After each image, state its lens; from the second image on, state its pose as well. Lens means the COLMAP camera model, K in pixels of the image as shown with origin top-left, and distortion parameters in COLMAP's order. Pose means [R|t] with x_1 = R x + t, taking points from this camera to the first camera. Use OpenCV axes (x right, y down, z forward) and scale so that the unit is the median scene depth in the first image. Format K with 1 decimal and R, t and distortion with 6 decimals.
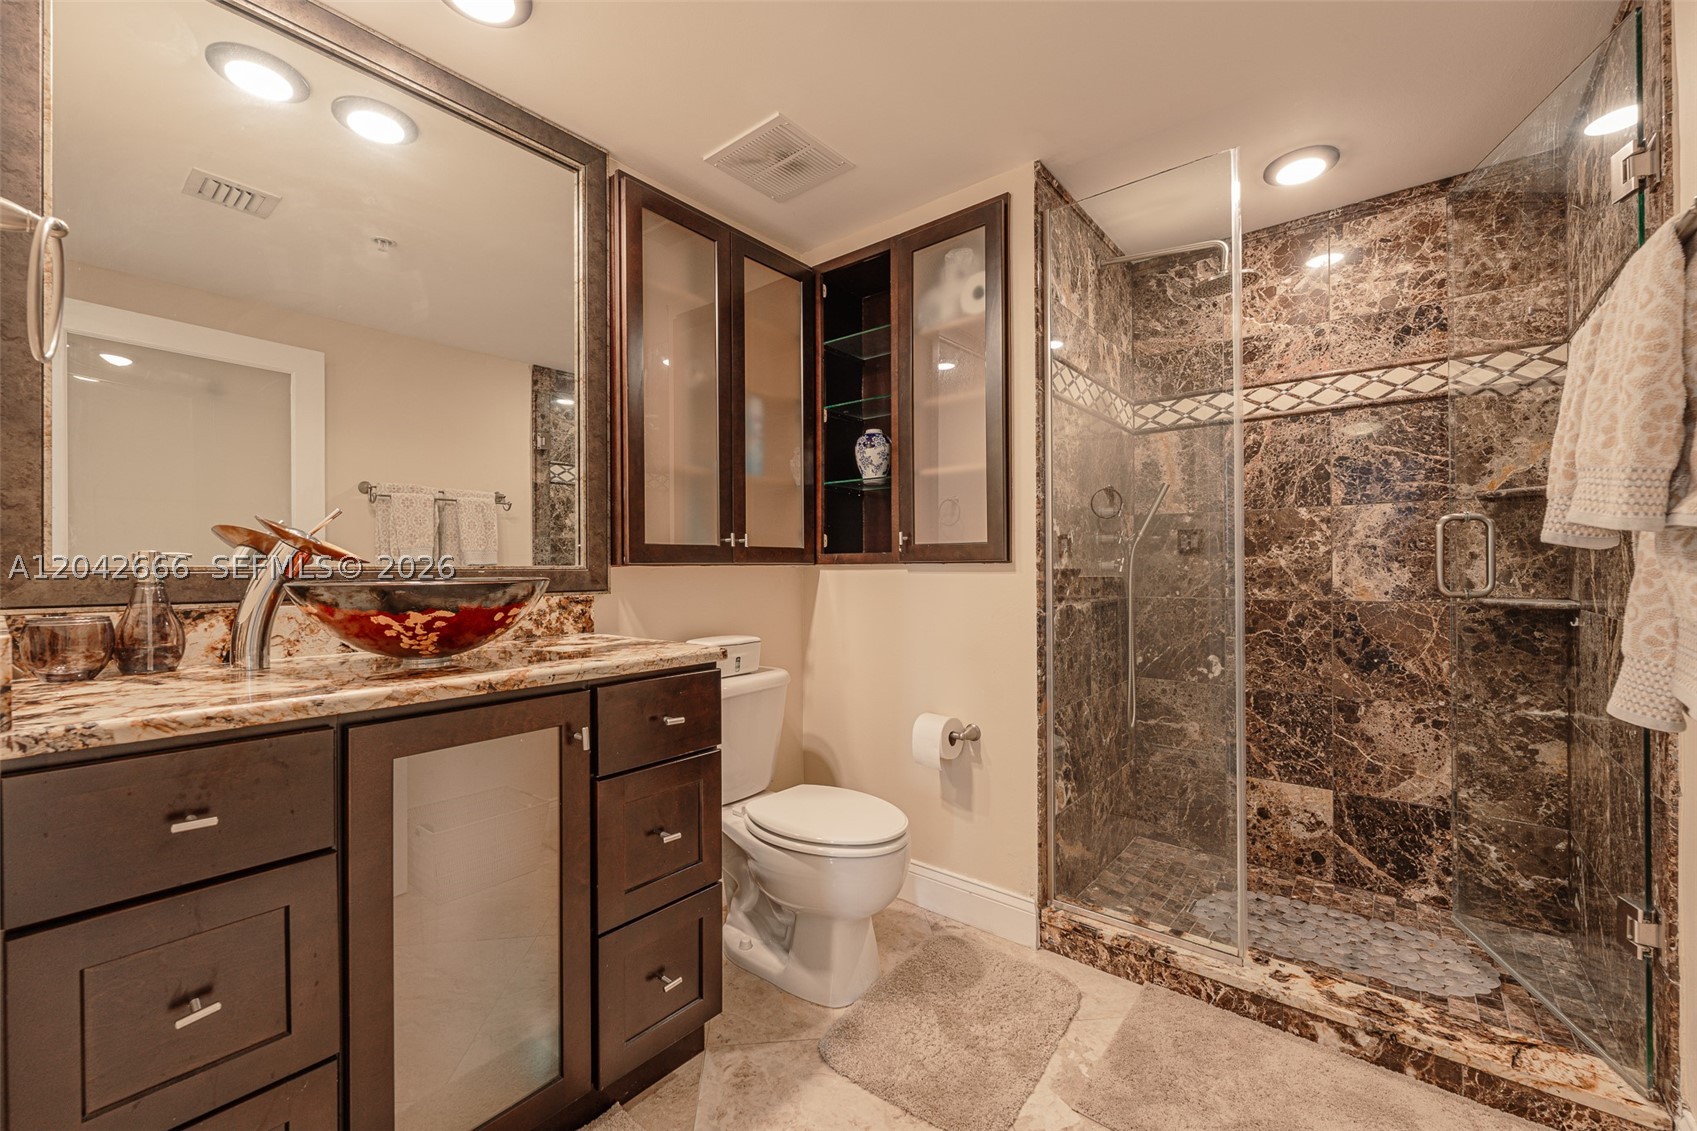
lens RADIAL K [[672.1, 0, 848.5], [0, 672.1, 565.5], [0, 0, 1]] dist [-0.000816, -0.000353]
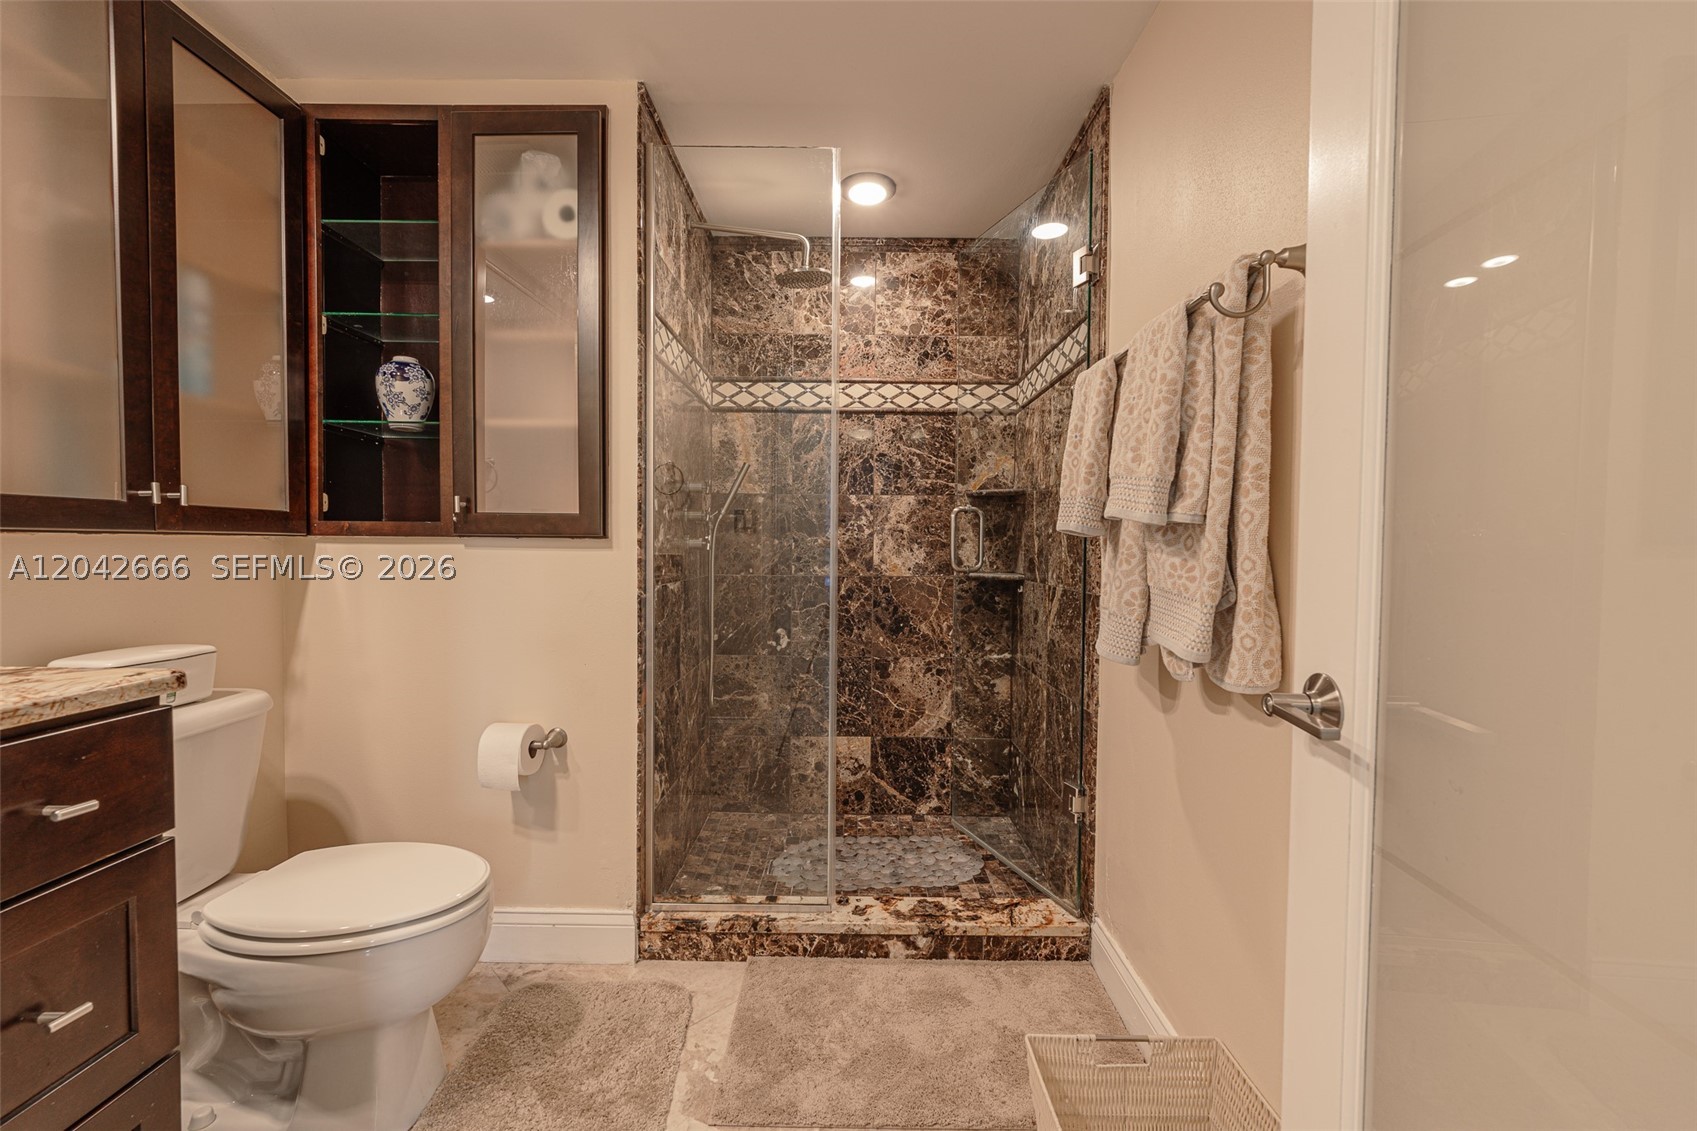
lens RADIAL K [[689.3, 0, 851.9], [0, 689.3, 565.2], [0, 0, 1]] dist [-0.001864, -0.001215]
pose [[0.780828, -0.004977, 0.624726, -0.065573], [-0.015818, 0.999490, 0.027733, 0.000888], [-0.624545, -0.031537, 0.780352, 0.095541]]
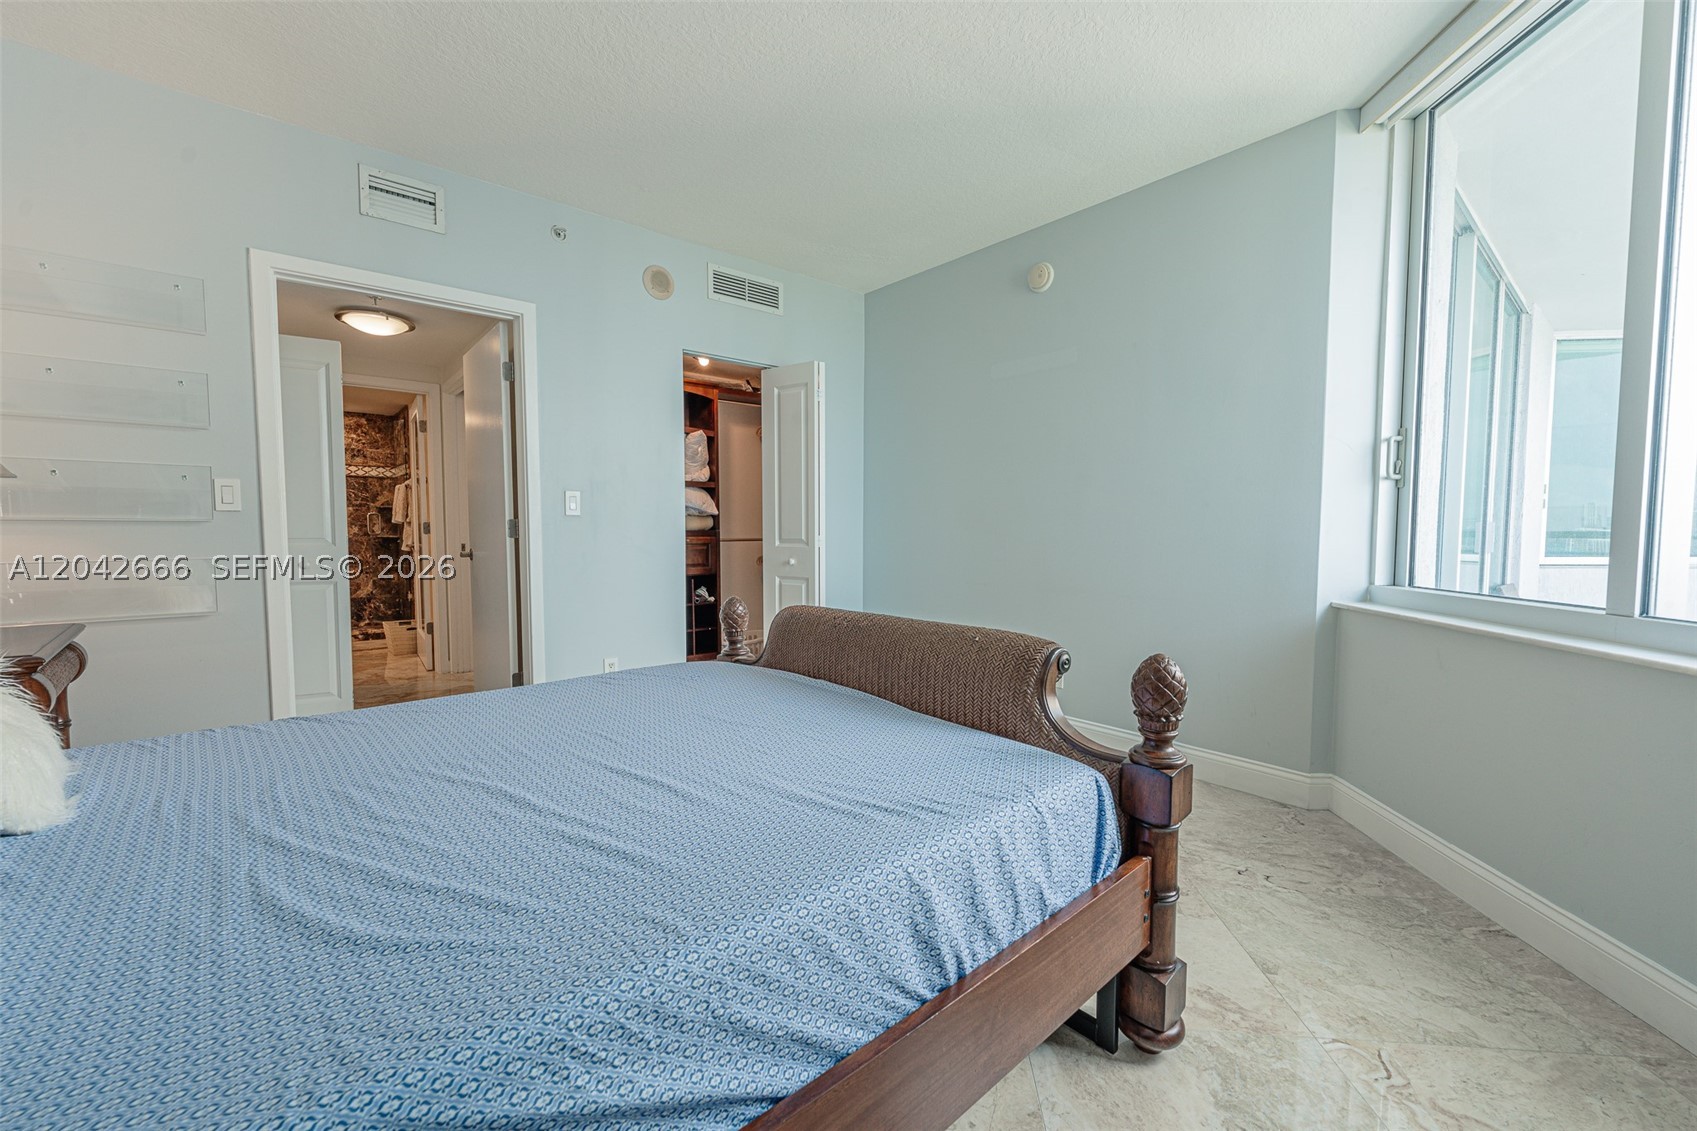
lens RADIAL K [[681.6, 0, 847.5], [0, 681.6, 566.7], [0, 0, 1]] dist [-0.000343, -0.000648]
pose [[0.183819, -0.048965, 0.981740, -2.123061], [-0.007558, 0.998659, 0.051224, 0.007956], [-0.982931, -0.016836, 0.183202, -2.087717]]
